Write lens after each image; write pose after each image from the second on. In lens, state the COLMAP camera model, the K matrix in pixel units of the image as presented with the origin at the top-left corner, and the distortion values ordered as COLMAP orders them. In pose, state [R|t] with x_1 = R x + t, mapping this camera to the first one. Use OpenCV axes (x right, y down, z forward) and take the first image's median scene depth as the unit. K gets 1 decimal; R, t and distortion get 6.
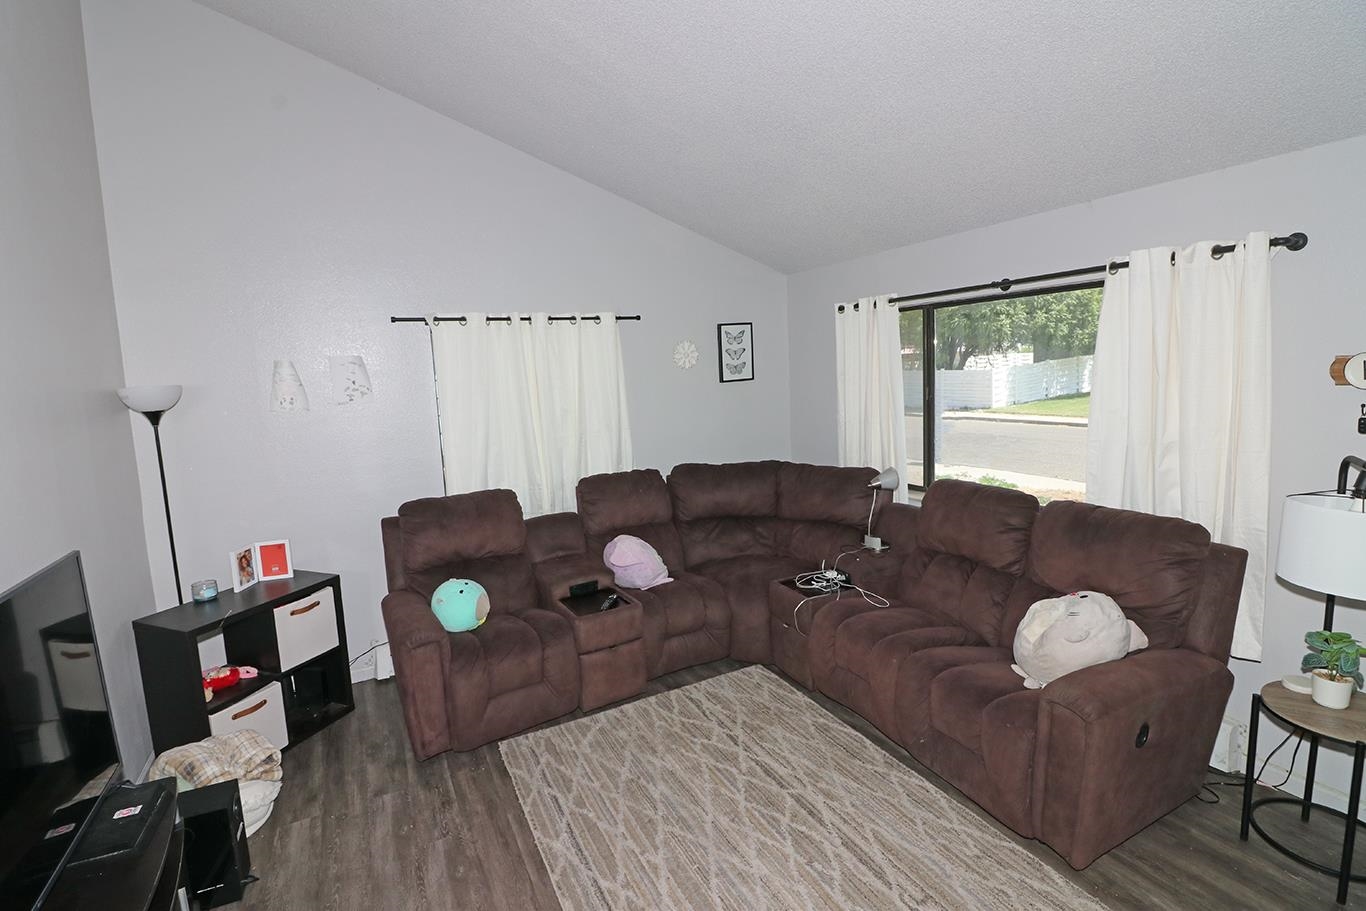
lens RADIAL K [[629.2, 0, 674.7], [0, 629.2, 438.4], [0, 0, 1]] dist [0.000489, -0.010922]
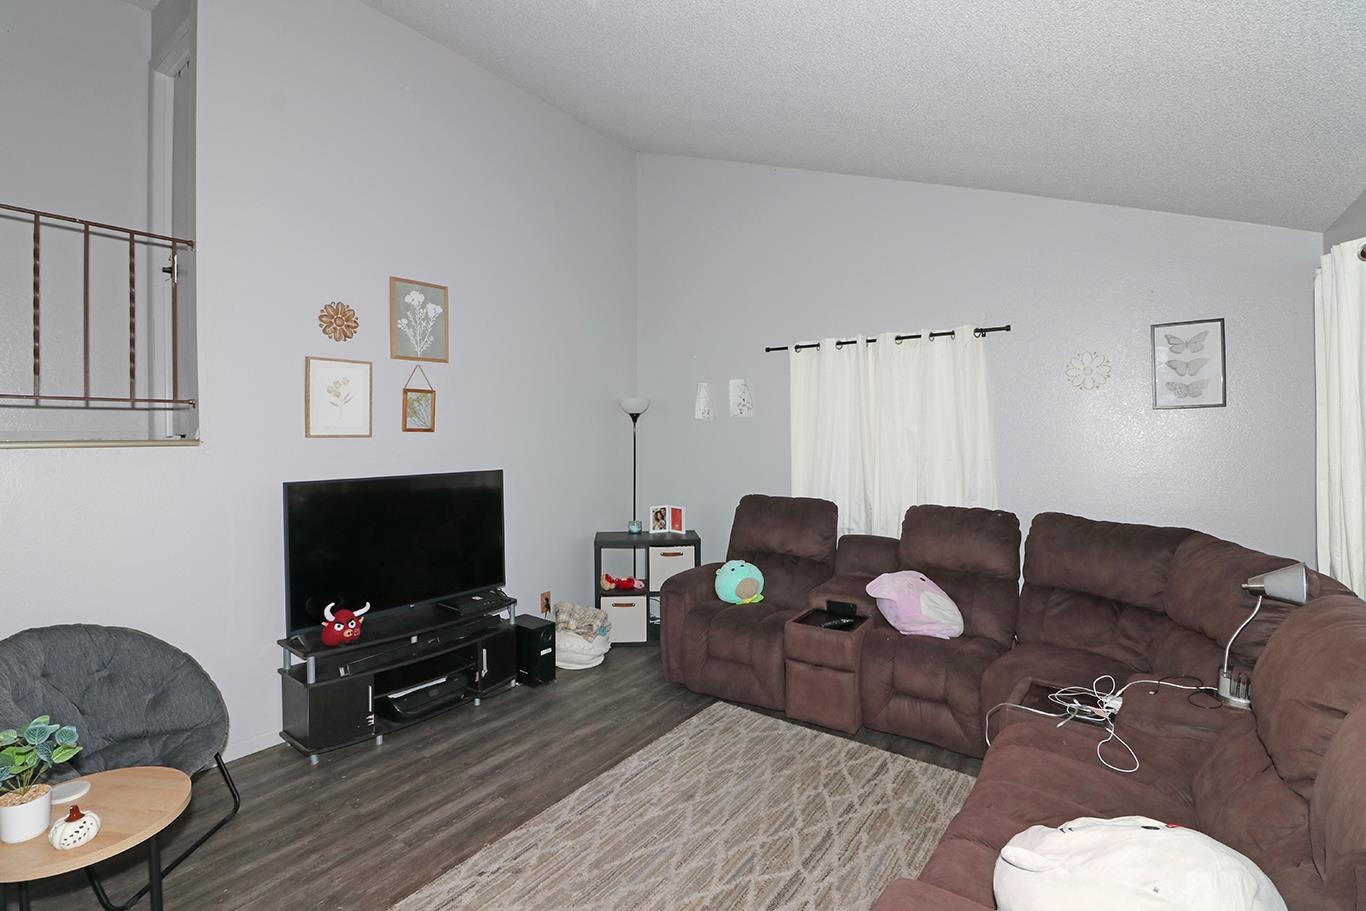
lens RADIAL K [[629.2, 0, 674.7], [0, 629.2, 438.4], [0, 0, 1]] dist [0.000489, -0.010922]
pose [[0.446481, 0.056298, -0.893020, 0.636455], [-0.117258, 0.993094, 0.003982, 0.002421], [0.887077, 0.102936, 0.449999, 0.316976]]
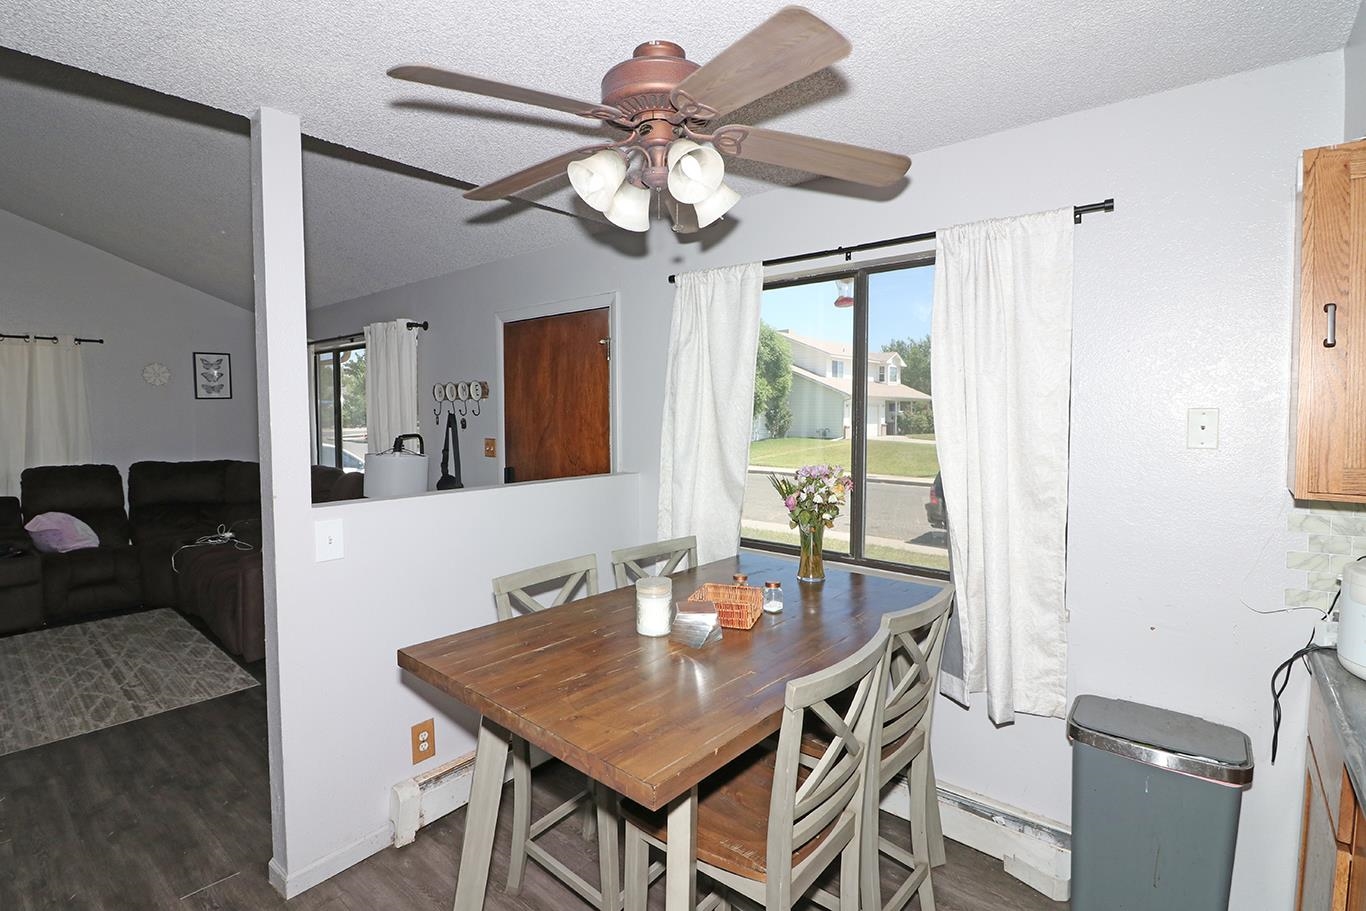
lens RADIAL K [[638.6, 0, 677.6], [0, 638.6, 441.9], [0, 0, 1]] dist [-0.012686, -0.006413]
pose [[0.918775, 0.030124, 0.393630, 0.640956], [-0.000077, 0.997098, -0.076127, 0.126337], [-0.394781, 0.069913, 0.916111, -0.719285]]
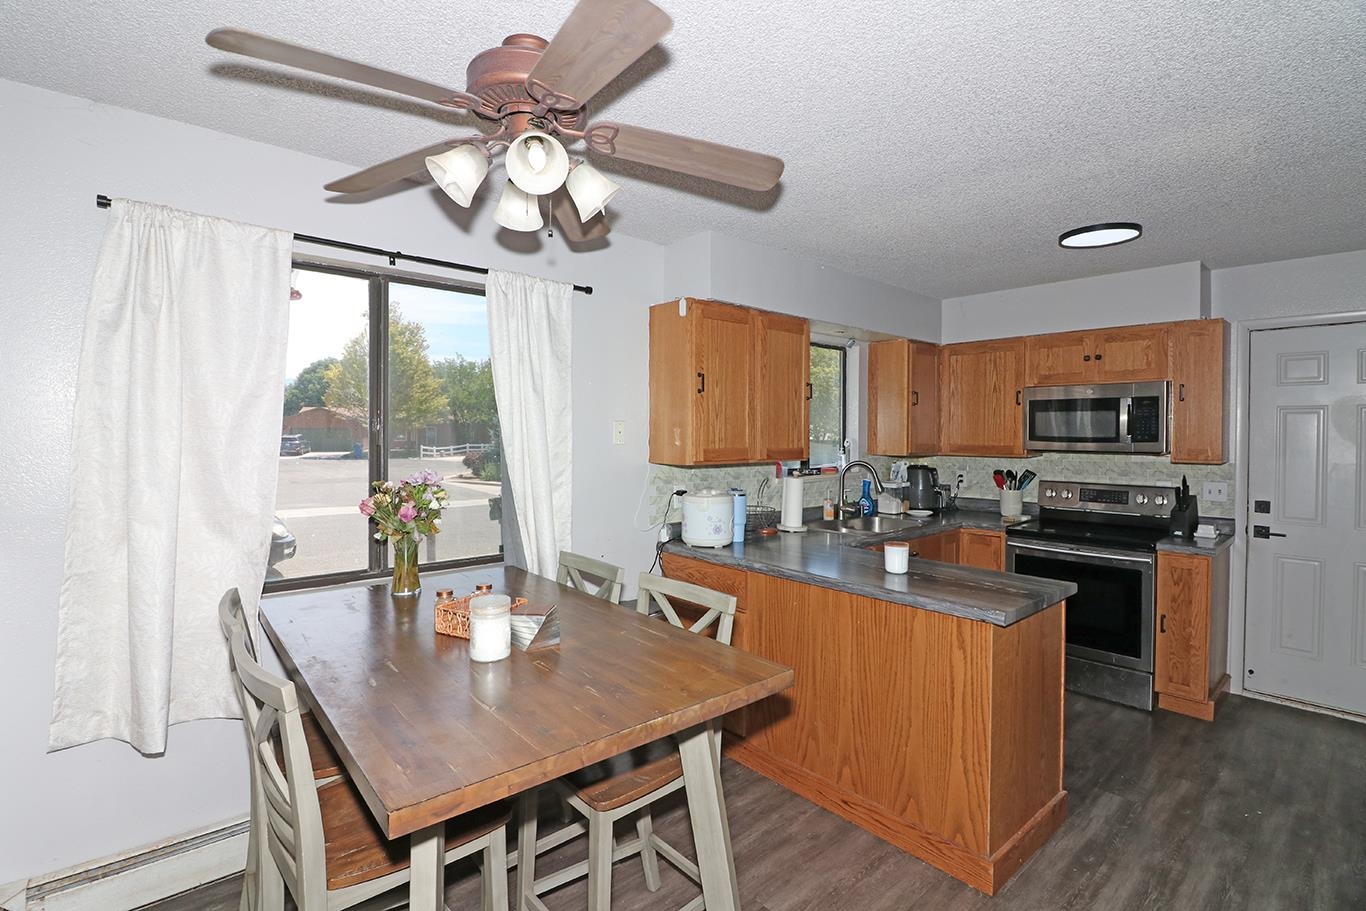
lens RADIAL K [[644.9, 0, 670.6], [0, 644.9, 436.0], [0, 0, 1]] dist [0.000259, -0.013073]
pose [[-0.245883, 0.042275, 0.968377, 0.330446], [0.115086, 0.993255, -0.014140, 0.101626], [-0.962443, 0.107970, -0.249089, -0.247002]]
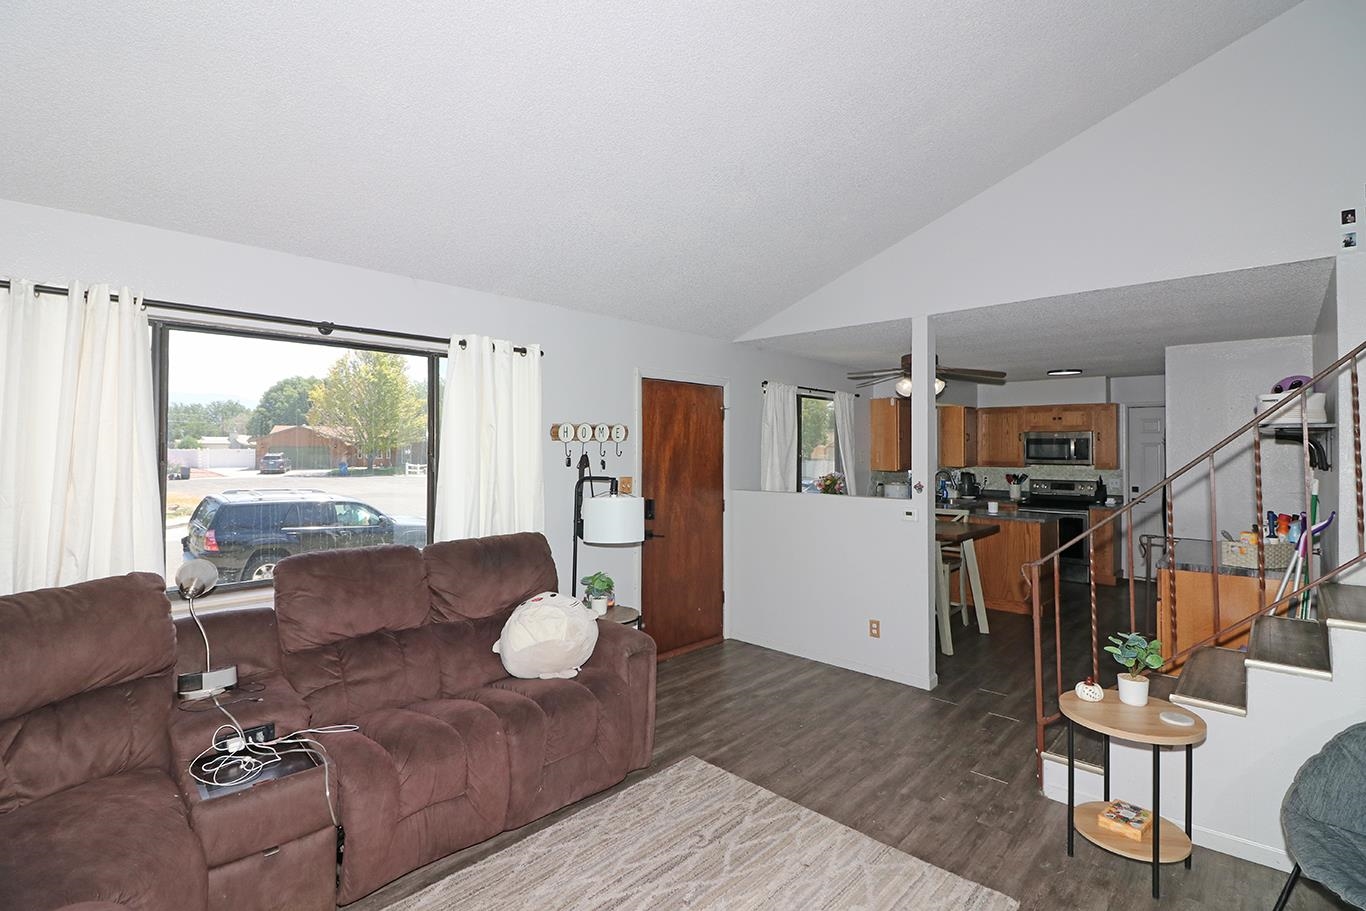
lens RADIAL K [[629.2, 0, 674.7], [0, 629.2, 438.4], [0, 0, 1]] dist [0.000489, -0.010922]
pose [[-0.324802, 0.064541, 0.943577, -0.477876], [0.119028, 0.992526, -0.026917, -0.001110], [-0.938262, 0.103569, -0.330057, 0.828996]]
